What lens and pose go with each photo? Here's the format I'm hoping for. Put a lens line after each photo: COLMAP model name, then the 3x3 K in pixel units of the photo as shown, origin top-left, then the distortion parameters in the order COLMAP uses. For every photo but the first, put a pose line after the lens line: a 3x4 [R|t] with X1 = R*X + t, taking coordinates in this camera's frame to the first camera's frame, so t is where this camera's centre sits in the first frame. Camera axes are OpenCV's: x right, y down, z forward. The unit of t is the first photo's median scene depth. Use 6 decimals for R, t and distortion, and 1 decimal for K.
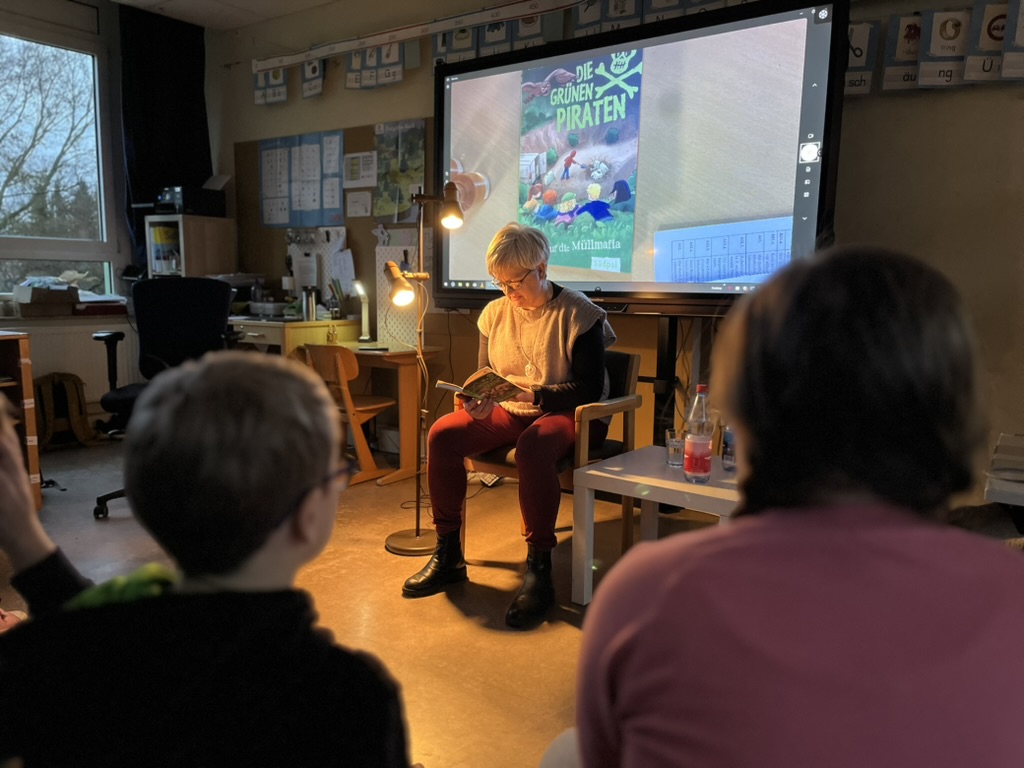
lens RADIAL K [[772.8, 0, 513.8], [0, 772.8, 390.0], [0, 0, 1]] dist [0.033591, -0.072812]
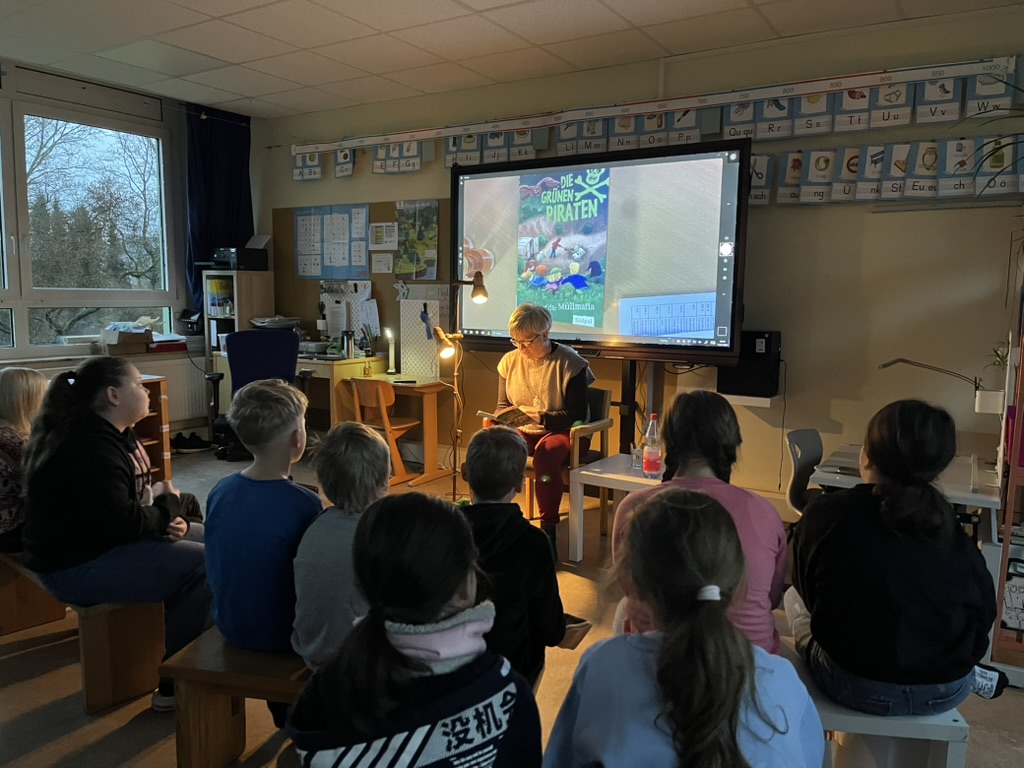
lens RADIAL K [[772.8, 0, 506.3], [0, 772.8, 382.9], [0, 0, 1]] dist [0.033591, -0.072812]
pose [[0.998793, -0.008610, 0.048363, -0.074715], [0.009484, 0.999795, -0.017866, -0.026392], [-0.048199, 0.018303, 0.998670, -0.312322]]
